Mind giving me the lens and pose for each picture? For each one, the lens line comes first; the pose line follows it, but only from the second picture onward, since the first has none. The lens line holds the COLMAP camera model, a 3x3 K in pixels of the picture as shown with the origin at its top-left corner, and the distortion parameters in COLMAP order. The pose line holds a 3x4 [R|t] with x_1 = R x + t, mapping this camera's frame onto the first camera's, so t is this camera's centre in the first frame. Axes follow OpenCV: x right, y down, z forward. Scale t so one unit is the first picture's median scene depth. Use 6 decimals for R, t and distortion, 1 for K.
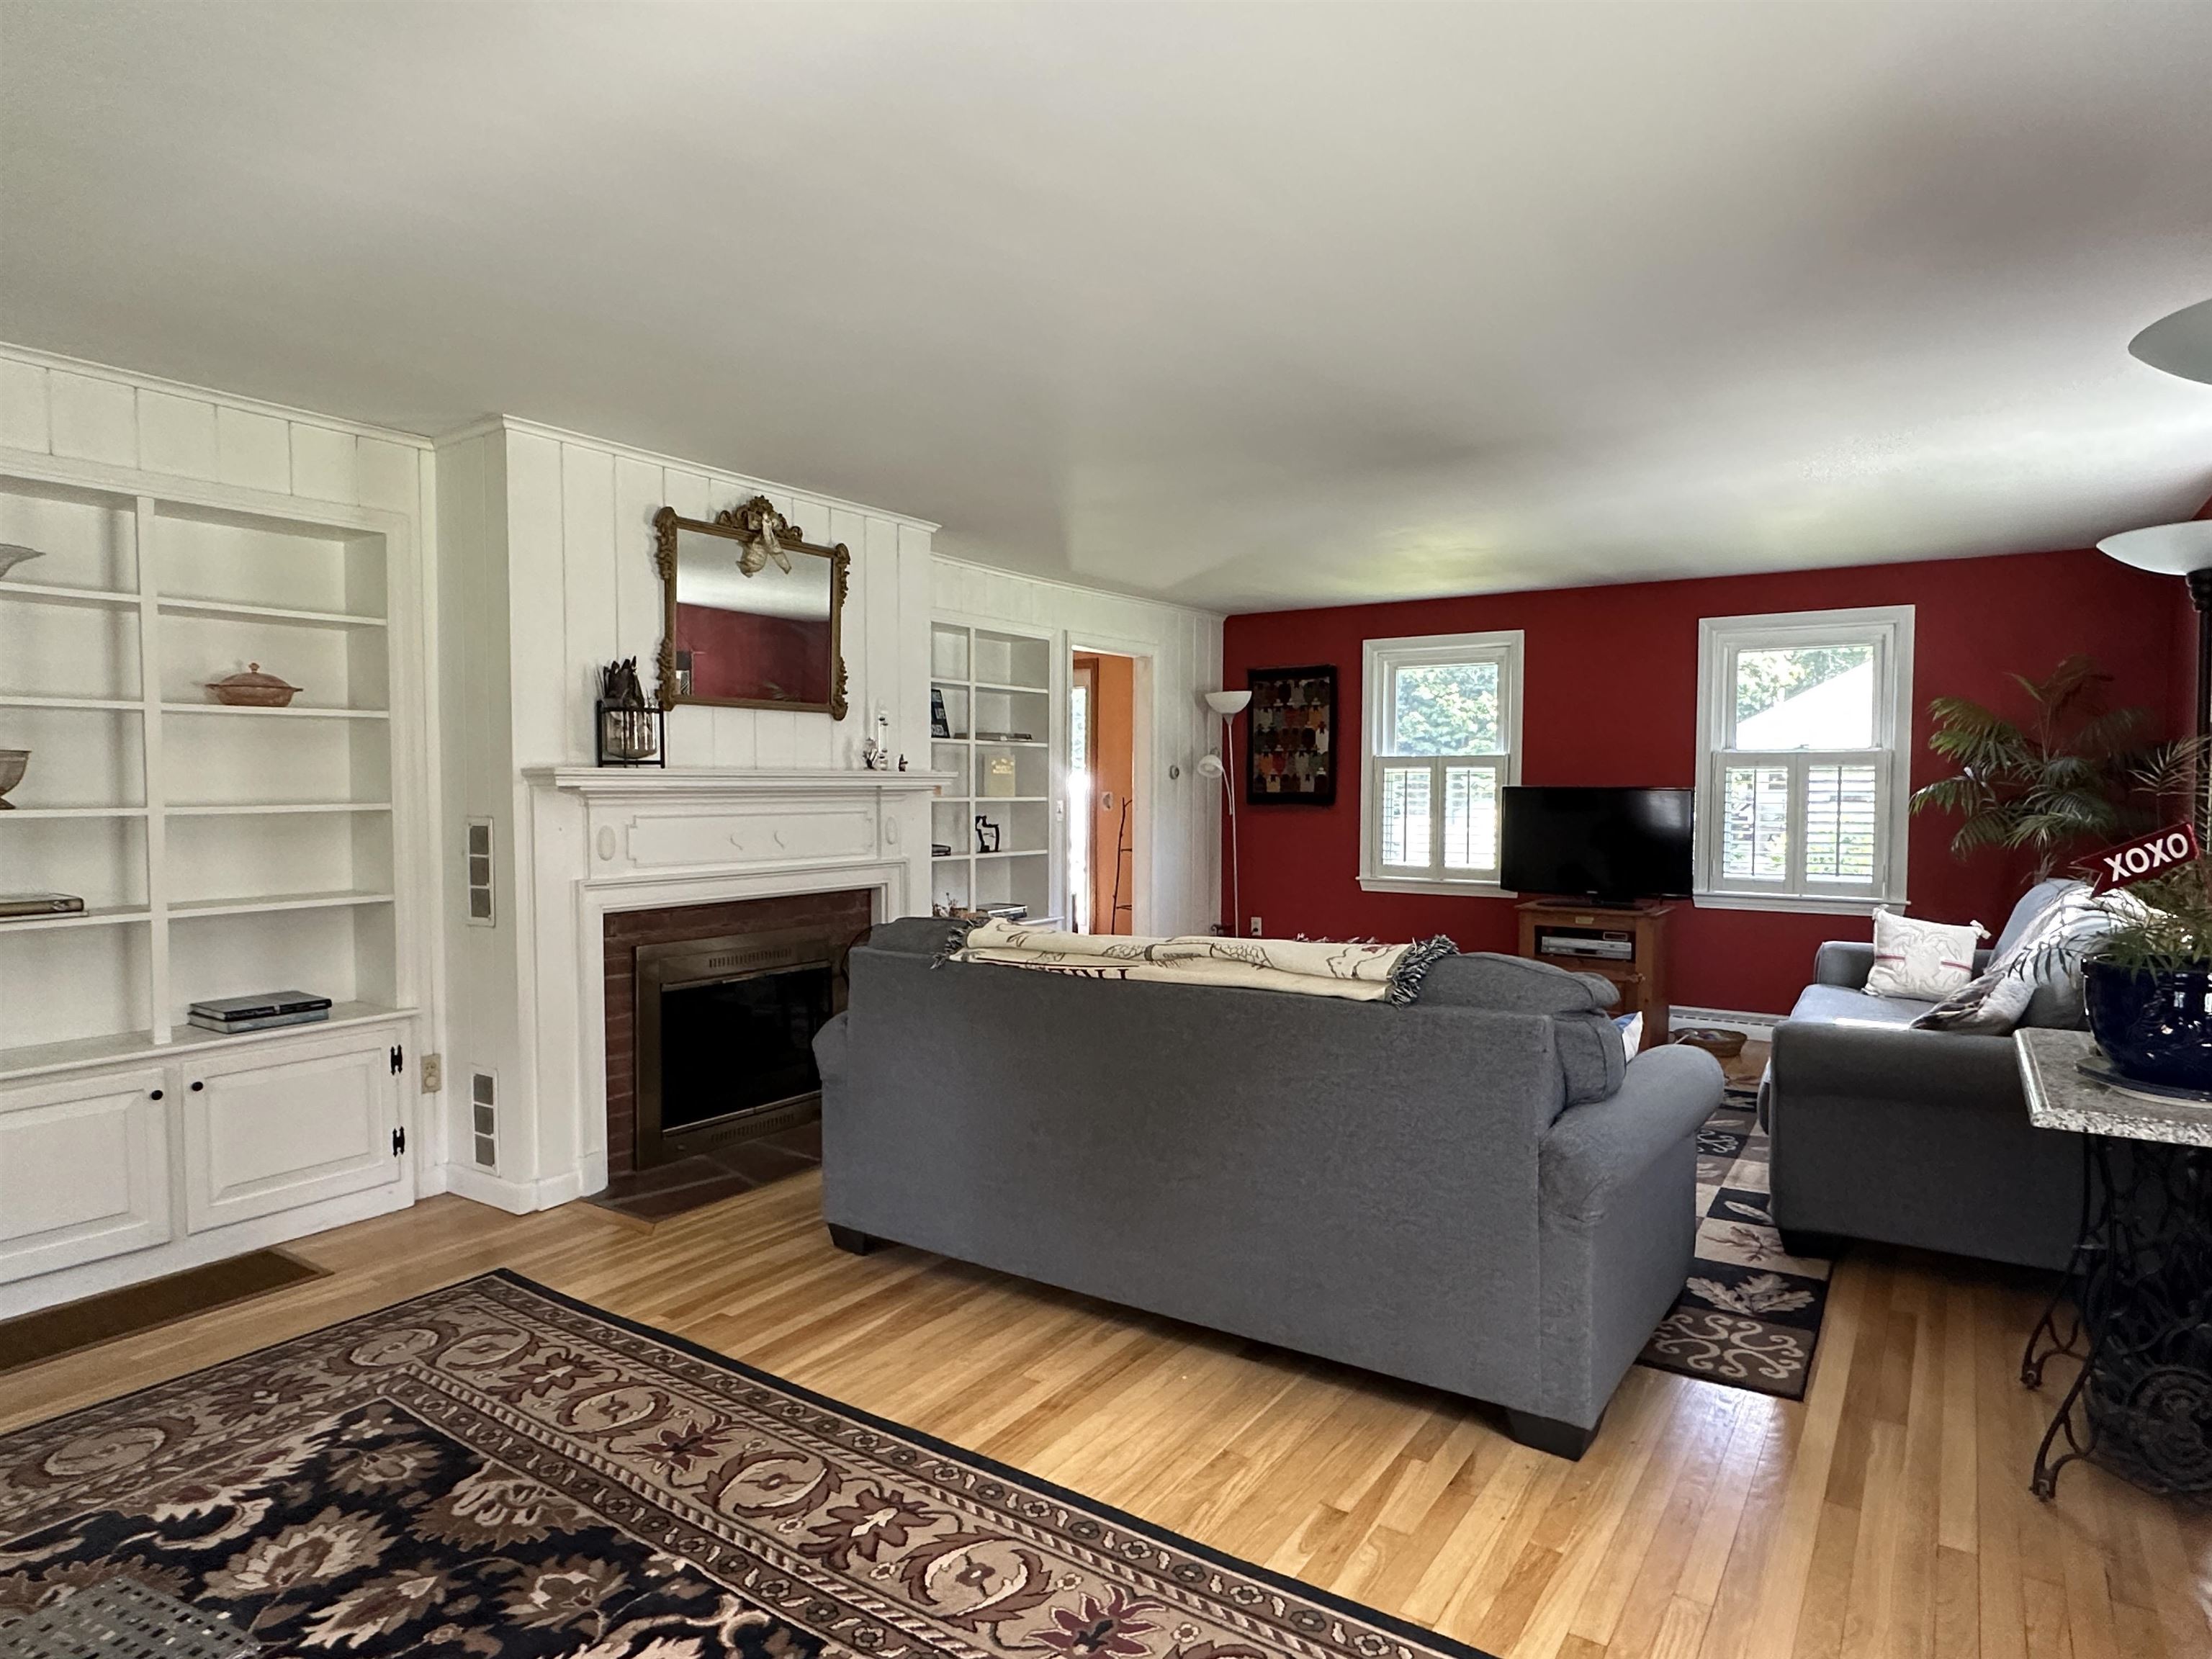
lens RADIAL K [[1264.2, 0, 1101.9], [0, 1264.2, 834.5], [0, 0, 1]] dist [-0.003776, -0.000839]
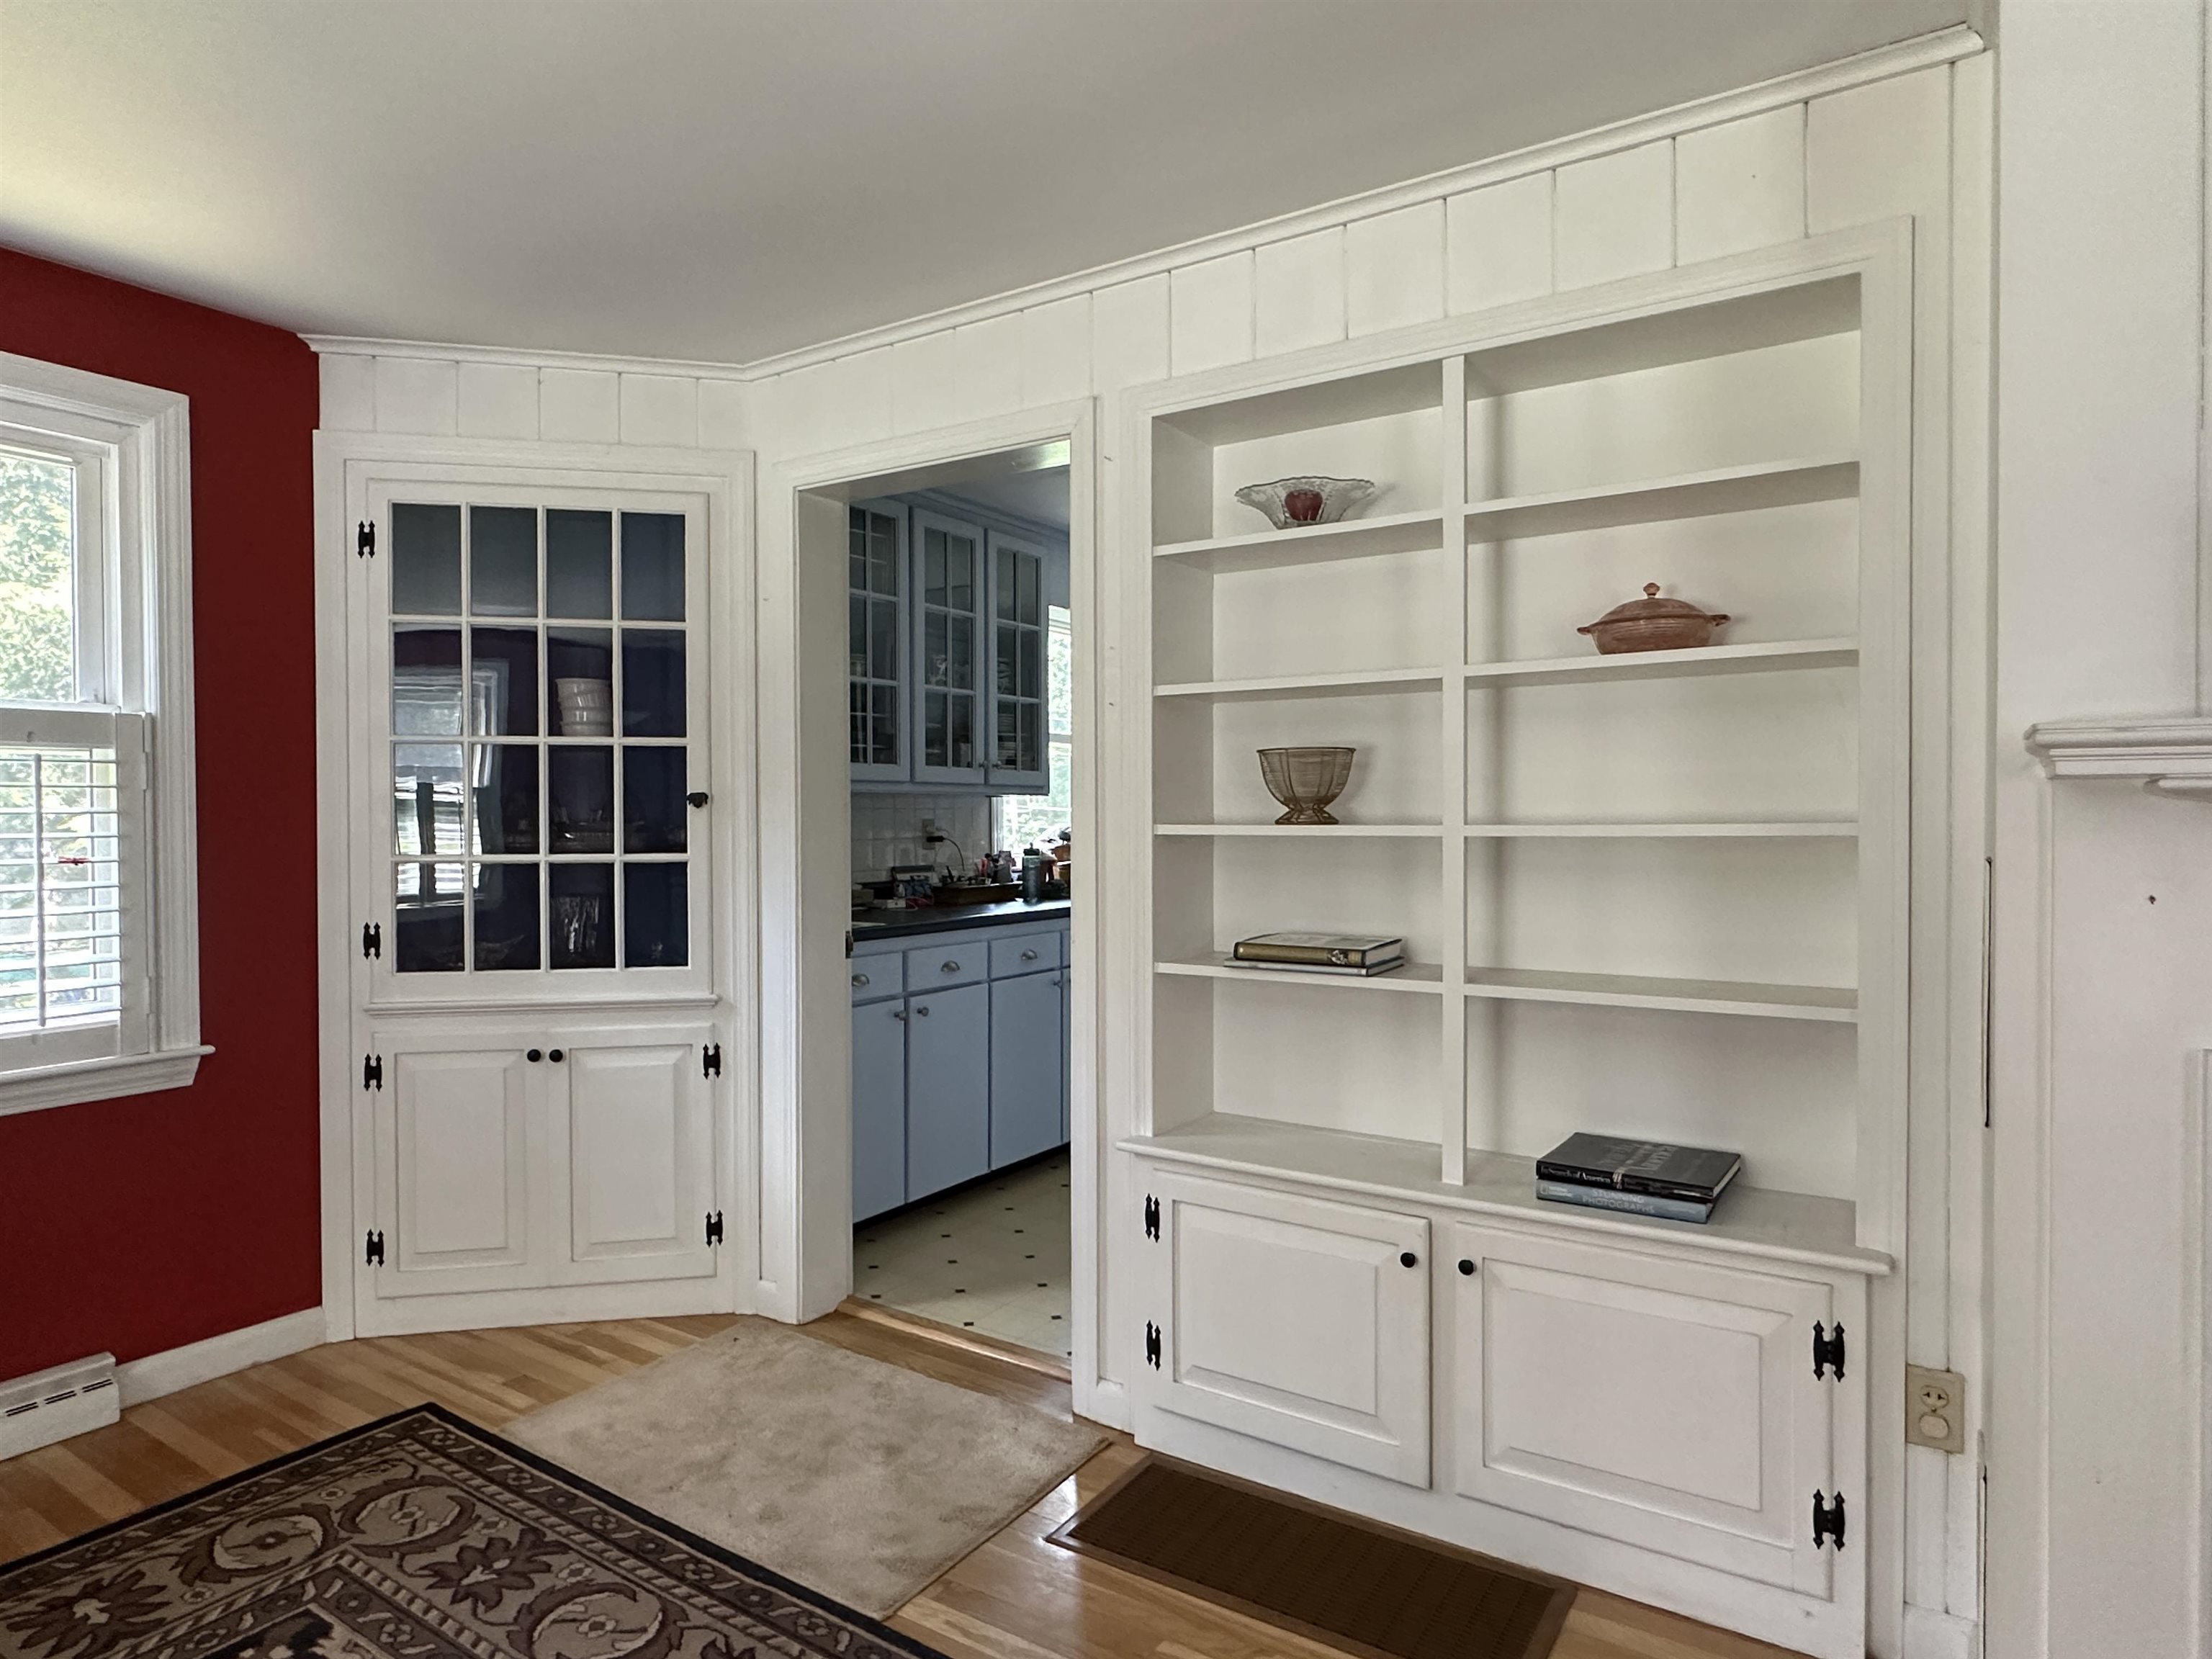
lens RADIAL K [[1264.2, 0, 1103.6], [0, 1264.2, 825.1], [0, 0, 1]] dist [-0.003776, -0.000839]
pose [[0.006649, 0.011516, -0.999912, -0.083642], [-0.033050, 0.999390, 0.011290, -0.021044], [0.999432, 0.032972, 0.007026, 0.757899]]
